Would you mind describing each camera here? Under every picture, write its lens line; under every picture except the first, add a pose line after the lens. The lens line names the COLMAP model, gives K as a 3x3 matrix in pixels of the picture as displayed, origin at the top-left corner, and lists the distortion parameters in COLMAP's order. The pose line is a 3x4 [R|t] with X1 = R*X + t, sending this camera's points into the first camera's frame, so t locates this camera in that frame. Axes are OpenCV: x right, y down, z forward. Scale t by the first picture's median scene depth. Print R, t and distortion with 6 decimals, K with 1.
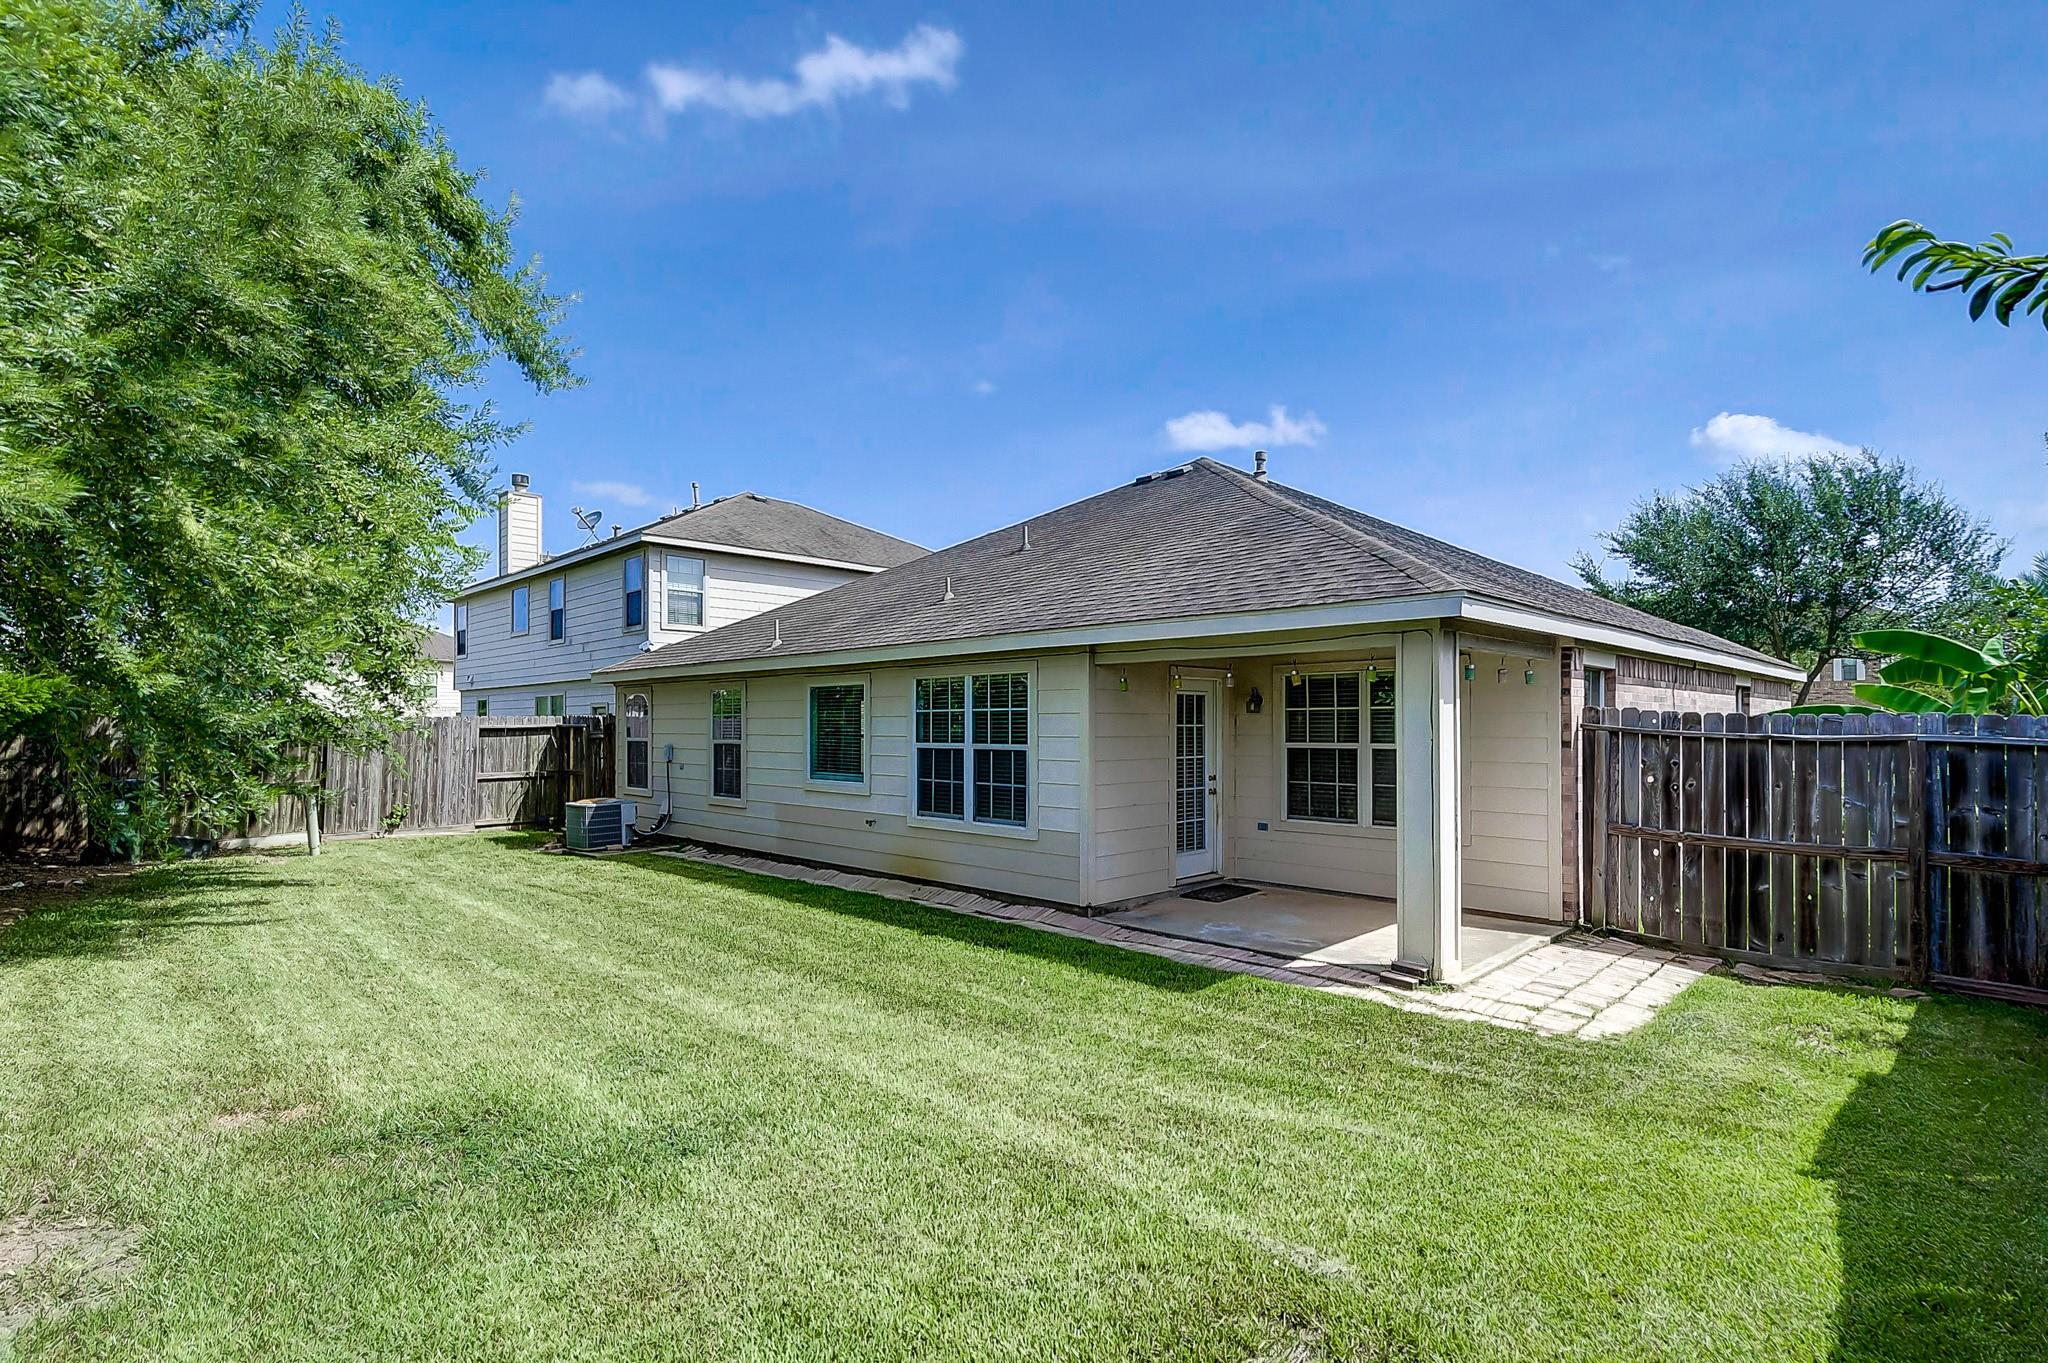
lens RADIAL K [[955.6, 0, 1024.6], [0, 955.6, 710.1], [0, 0, 1]] dist [-0.001593, -0.000125]
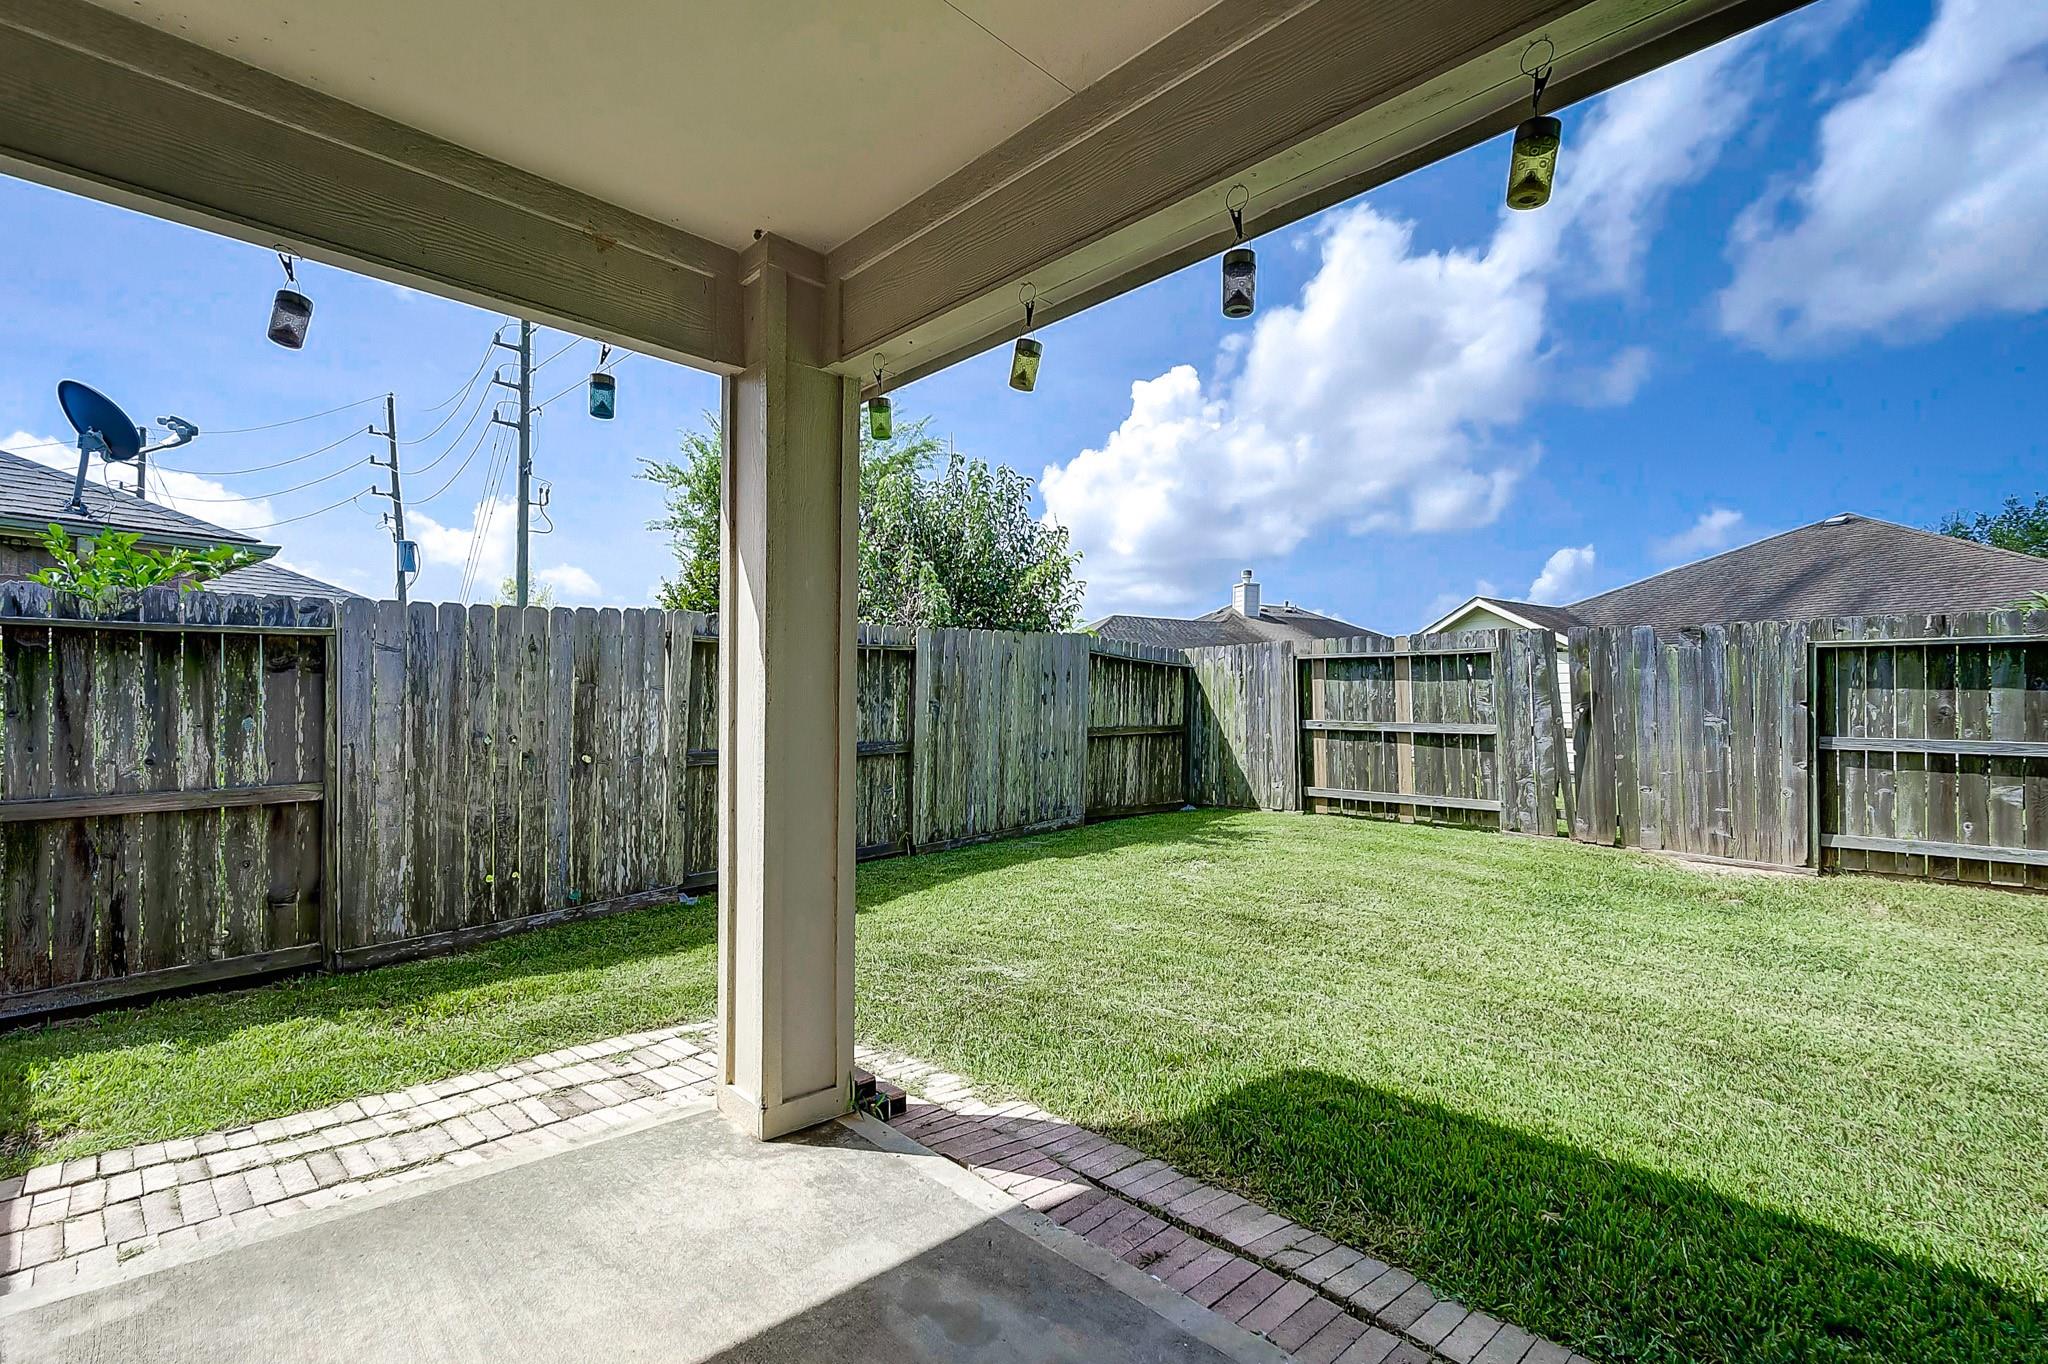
lens RADIAL K [[893.8, 0, 1032.3], [0, 893.8, 700.5], [0, 0, 1]] dist [-0.002139, -0.000018]
pose [[-0.999978, -0.004665, 0.004776, 0.207296], [-0.004750, 0.999825, -0.018068, 0.059220], [-0.004691, -0.018090, -0.999825, 0.966293]]
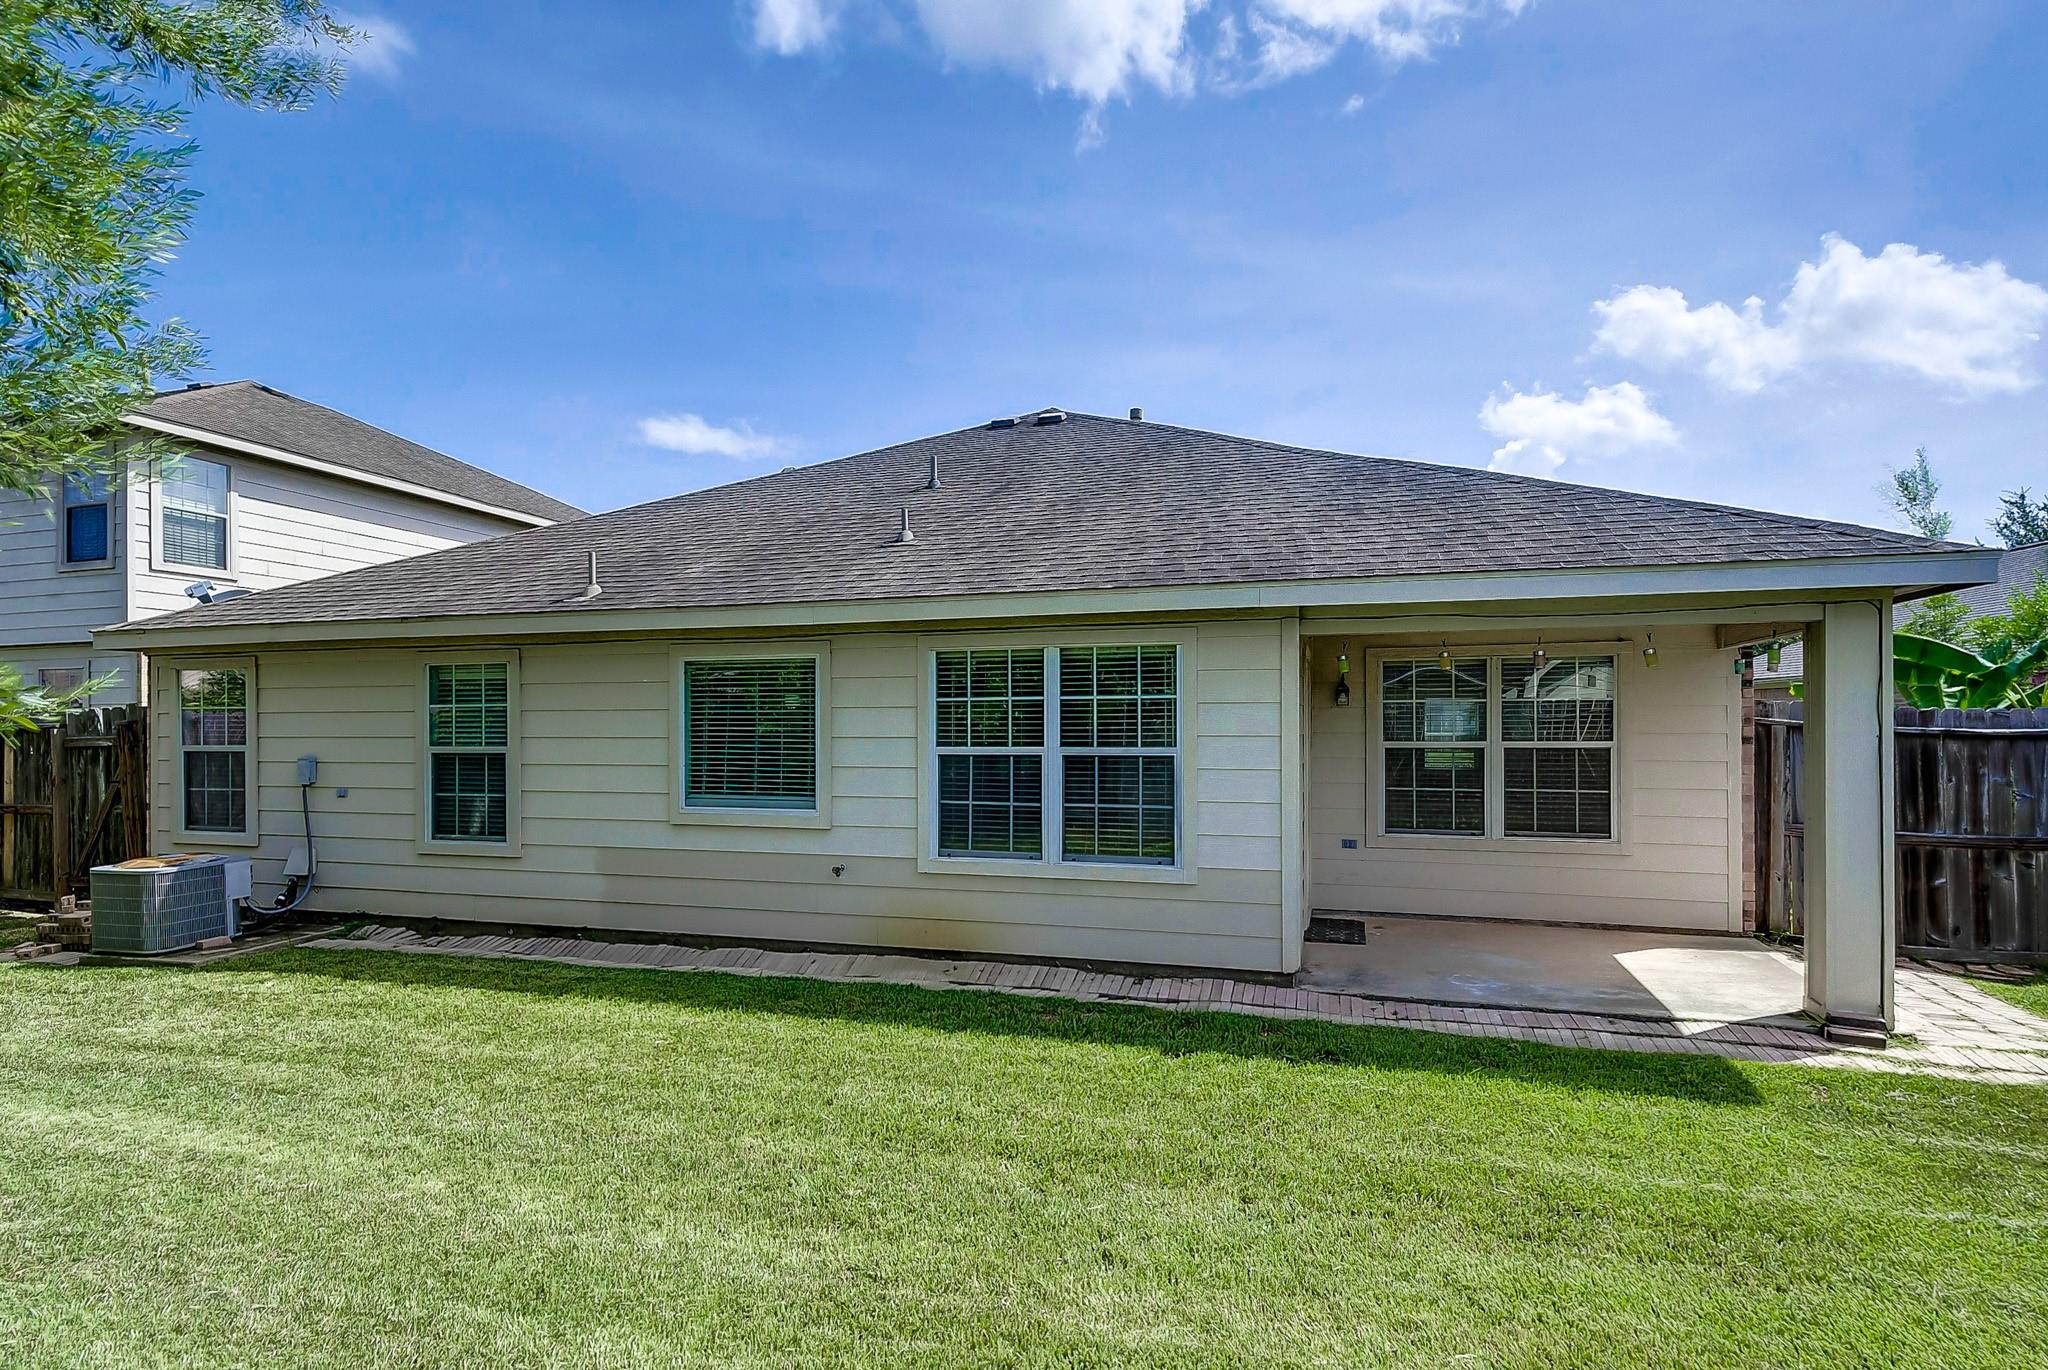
lens RADIAL K [[980.2, 0, 1028.0], [0, 980.2, 721.4], [0, 0, 1]] dist [0.009084, -0.000619]
pose [[0.886518, -0.000693, 0.462694, -0.397262], [-0.004711, 0.999934, 0.010524, 0.009325], [-0.462670, -0.011510, 0.886456, 0.391171]]
